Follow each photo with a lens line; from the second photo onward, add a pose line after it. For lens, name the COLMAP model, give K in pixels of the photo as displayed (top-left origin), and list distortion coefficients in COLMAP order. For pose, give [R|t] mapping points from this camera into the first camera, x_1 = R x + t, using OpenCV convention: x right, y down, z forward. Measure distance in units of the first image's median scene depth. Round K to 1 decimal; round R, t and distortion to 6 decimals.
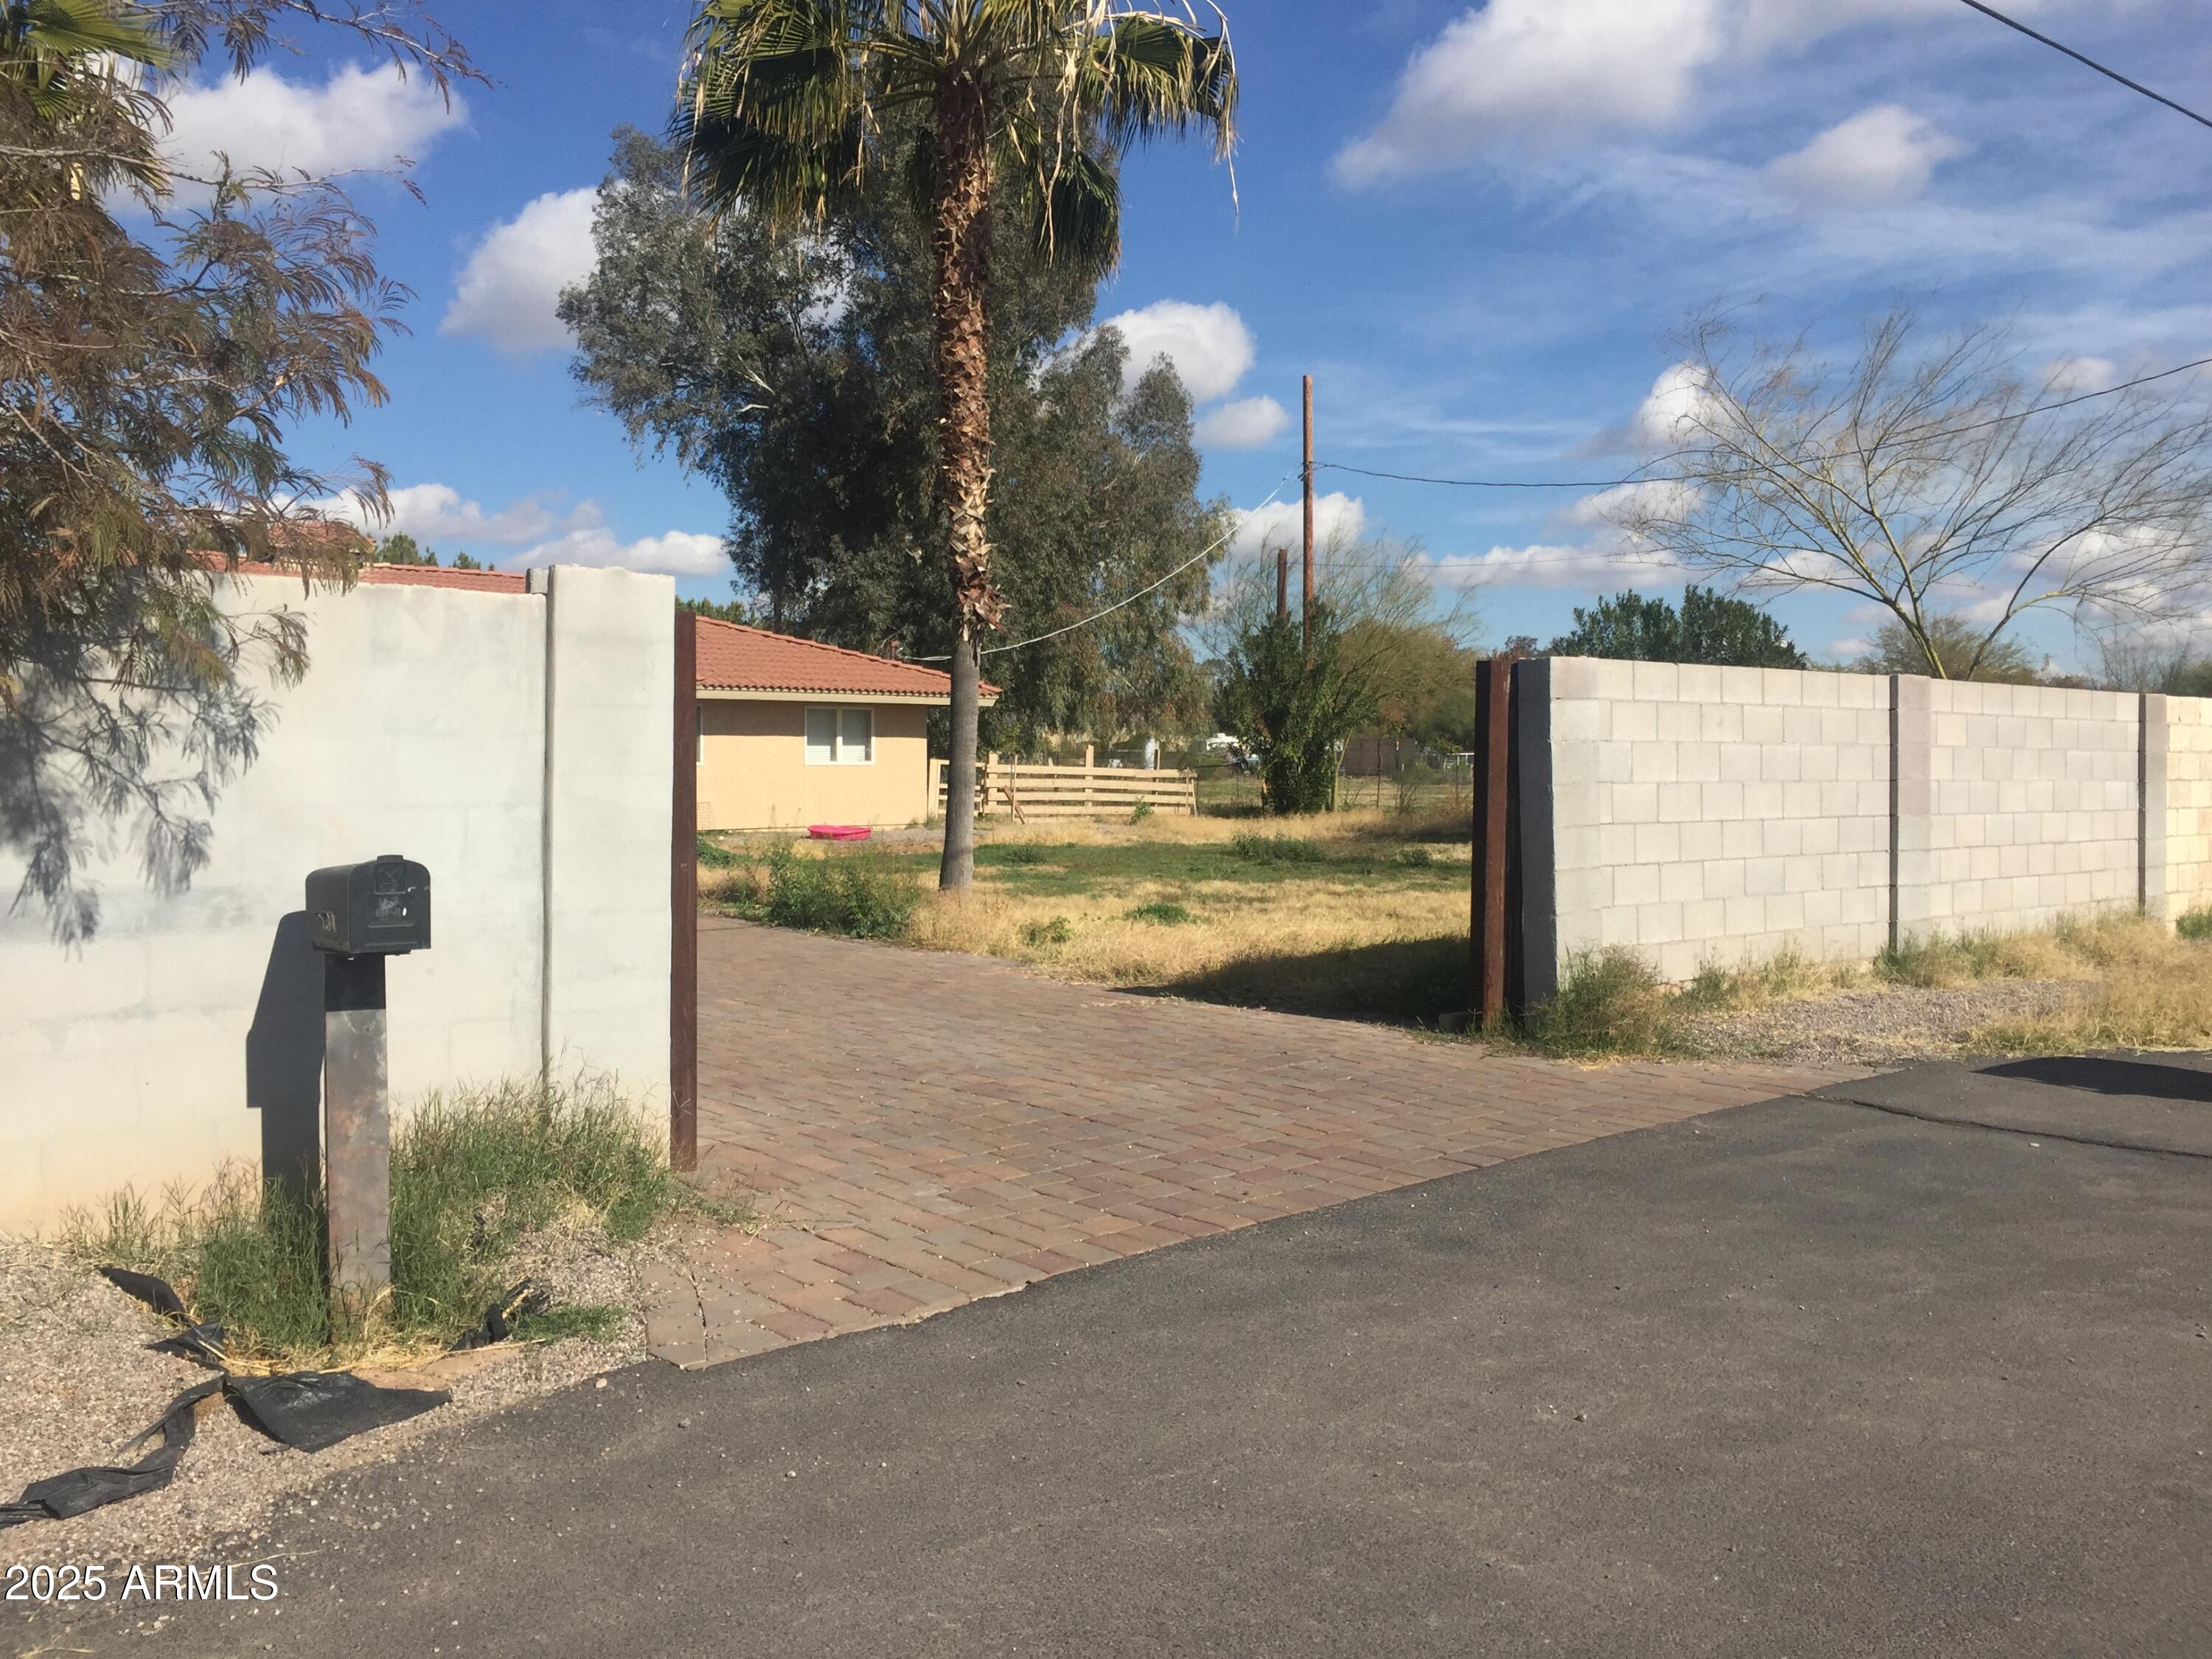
lens RADIAL K [[1854.0, 0, 1107.6], [0, 1854.0, 830.9], [0, 0, 1]] dist [0.062396, -0.099722]
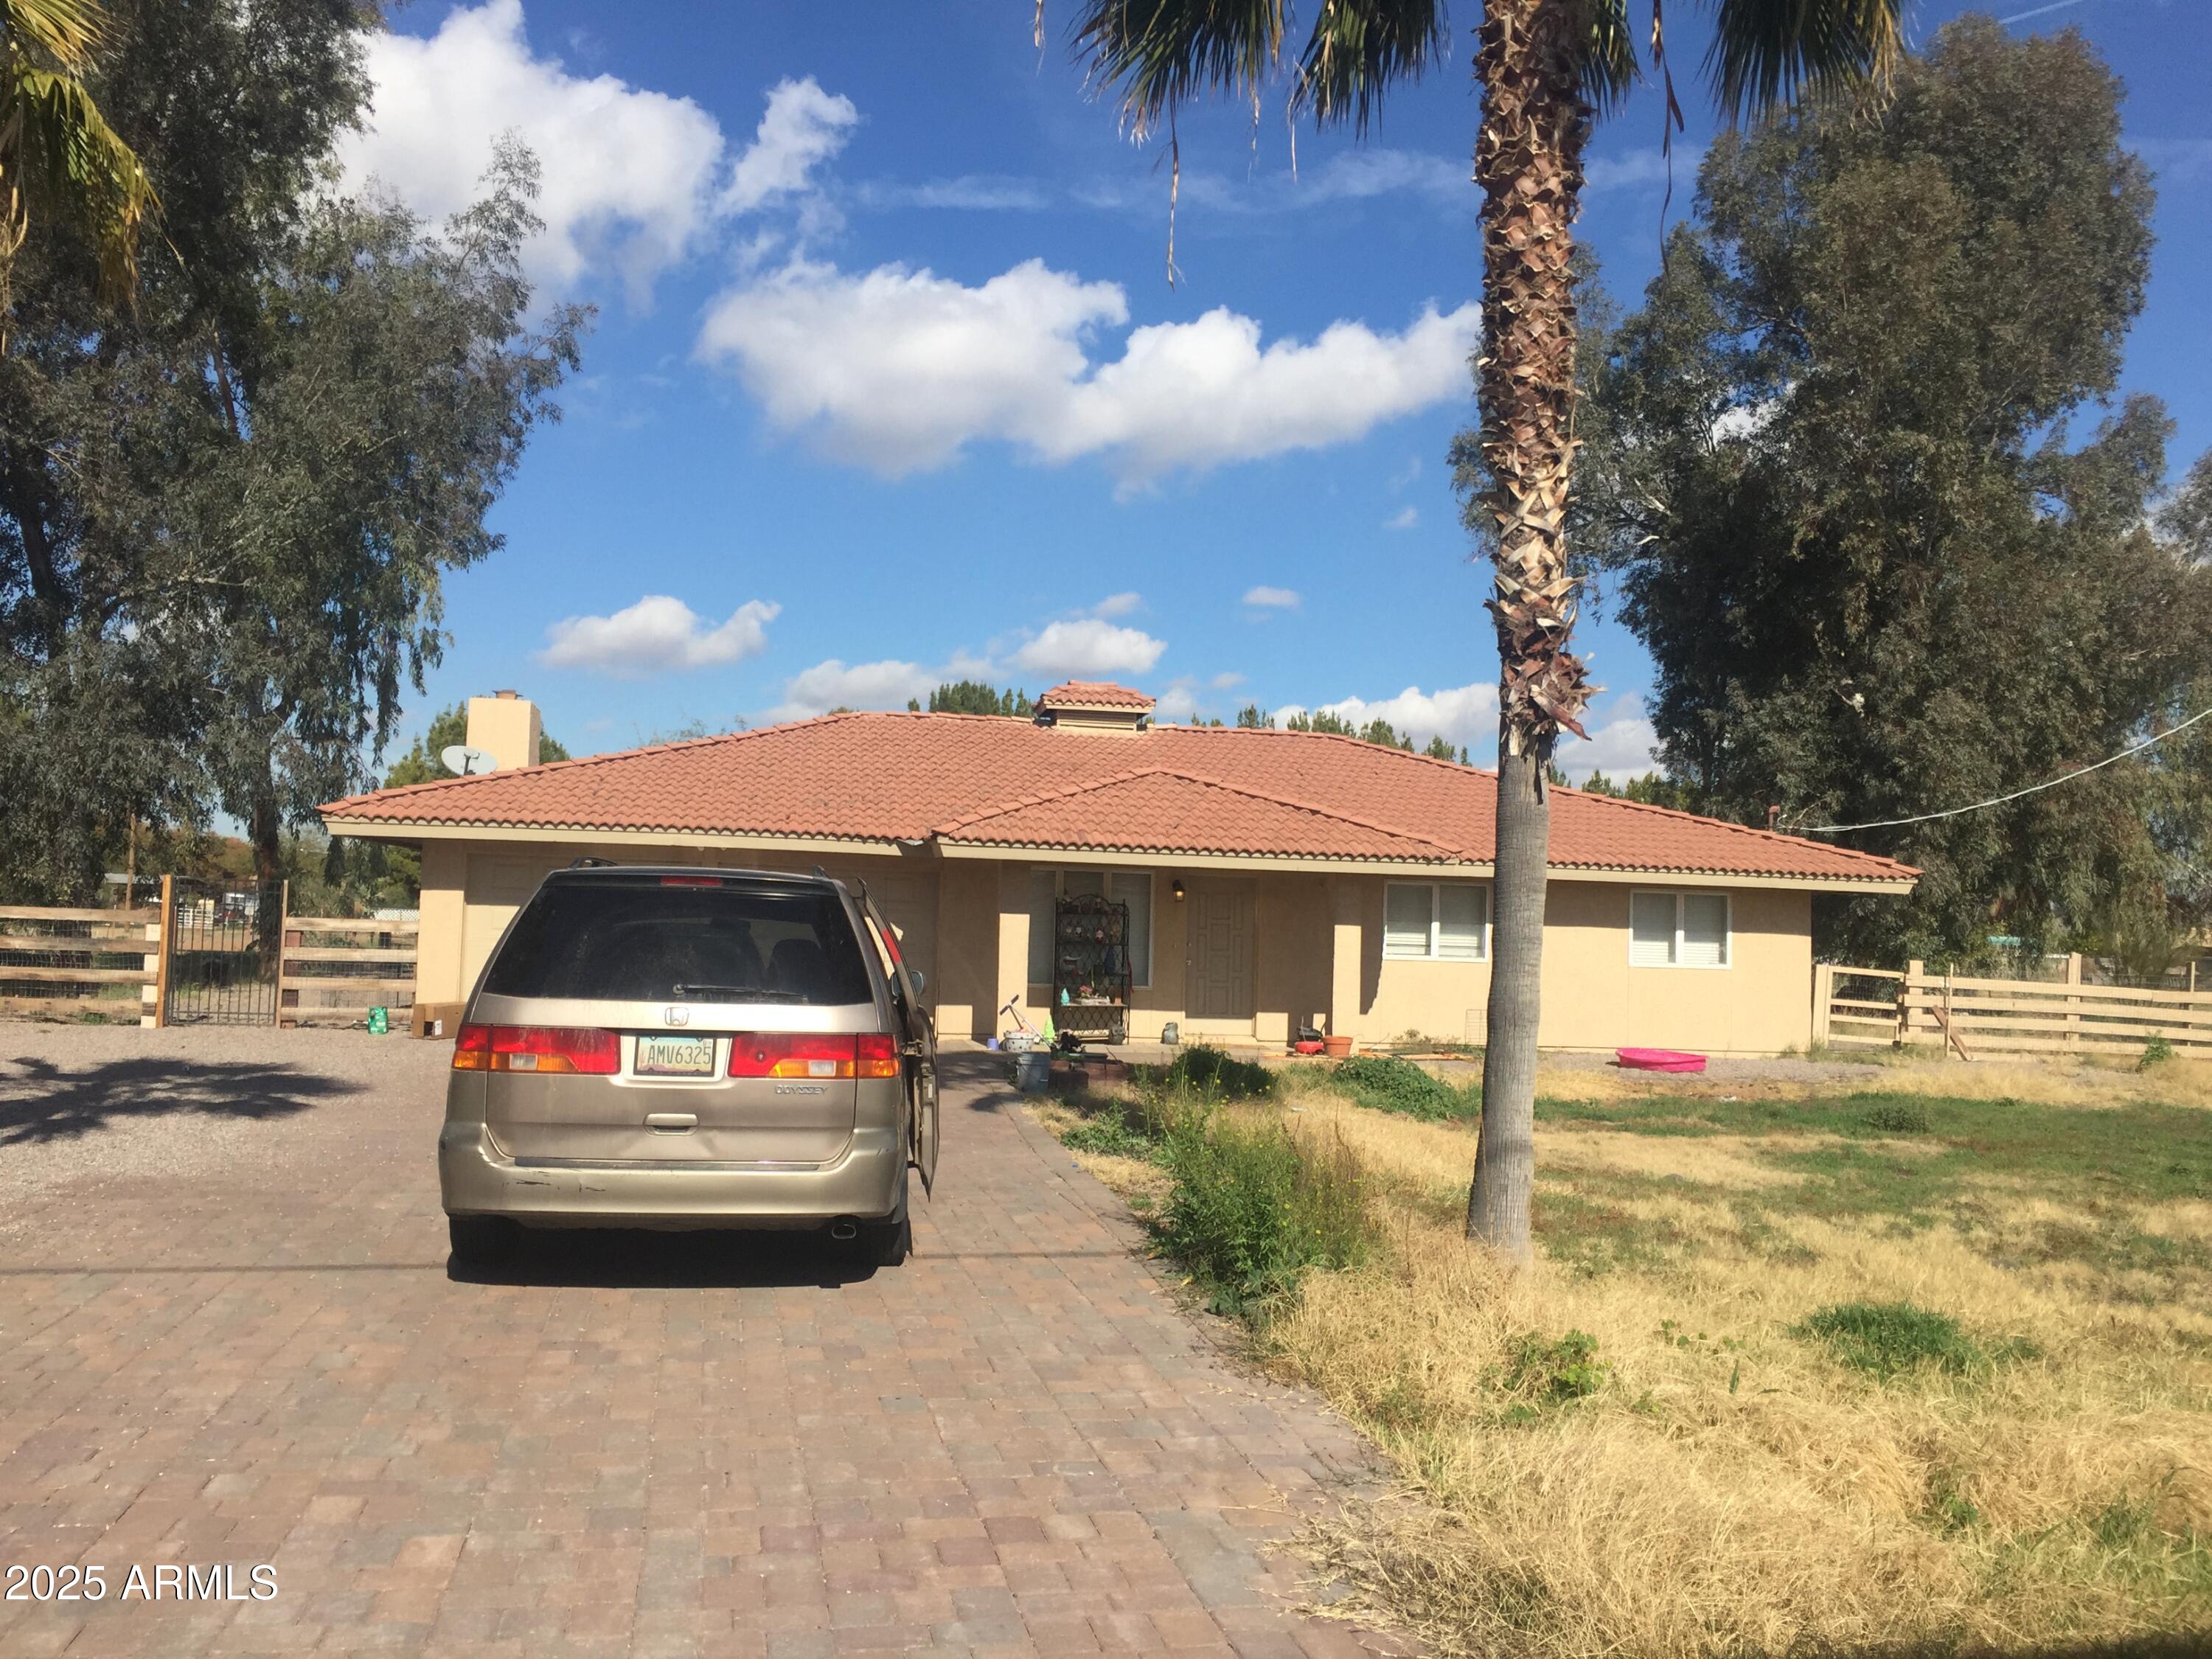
lens RADIAL K [[1854.0, 0, 1105.3], [0, 1854.0, 831.2], [0, 0, 1]] dist [0.062396, -0.099722]
pose [[0.855468, -0.000948, -0.517856, 0.044525], [-0.051215, 0.994941, -0.086424, -0.012412], [0.515318, 0.100455, 0.851091, 0.212419]]
